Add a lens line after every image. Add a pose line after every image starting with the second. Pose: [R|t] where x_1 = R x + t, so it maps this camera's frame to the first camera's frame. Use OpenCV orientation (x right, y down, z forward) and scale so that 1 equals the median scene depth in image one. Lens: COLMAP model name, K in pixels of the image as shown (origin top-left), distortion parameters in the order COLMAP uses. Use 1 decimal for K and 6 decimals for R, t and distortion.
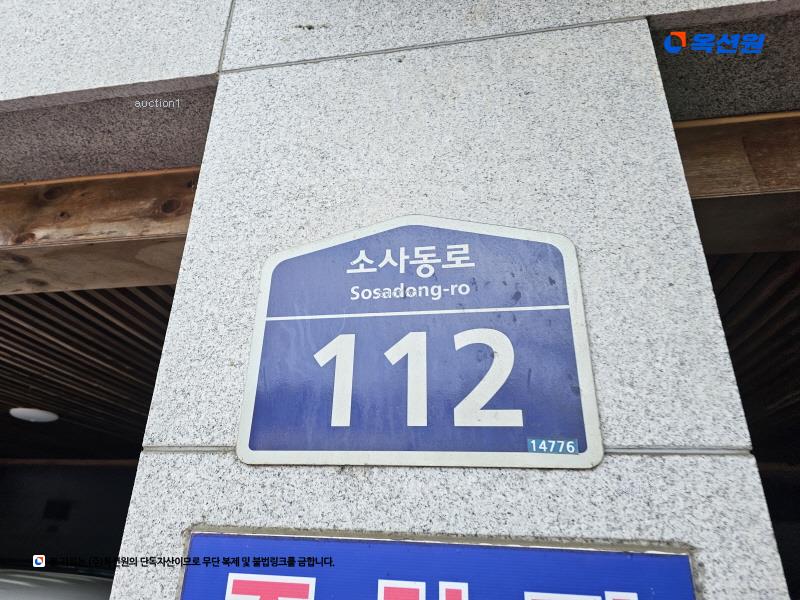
lens RADIAL K [[535.2, 0, 400.0], [0, 535.2, 300.0], [0, 0, 1]] dist [0.033236, -0.002296]
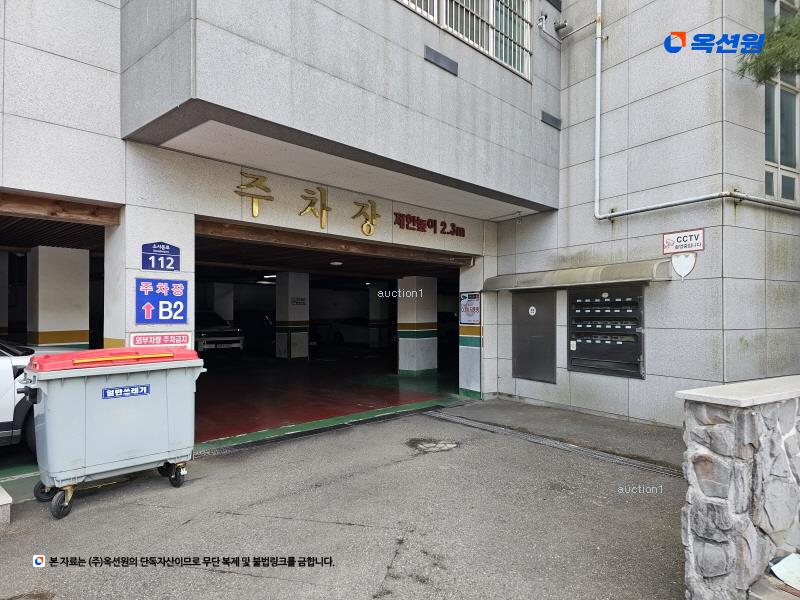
lens RADIAL K [[535.2, 0, 400.0], [0, 535.2, 300.0], [0, 0, 1]] dist [0.033236, -0.002296]
pose [[0.591749, -0.006643, 0.806095, -4.562171], [-0.328653, 0.911098, 0.248771, -2.642575], [-0.736084, -0.412136, 0.536958, -6.540449]]
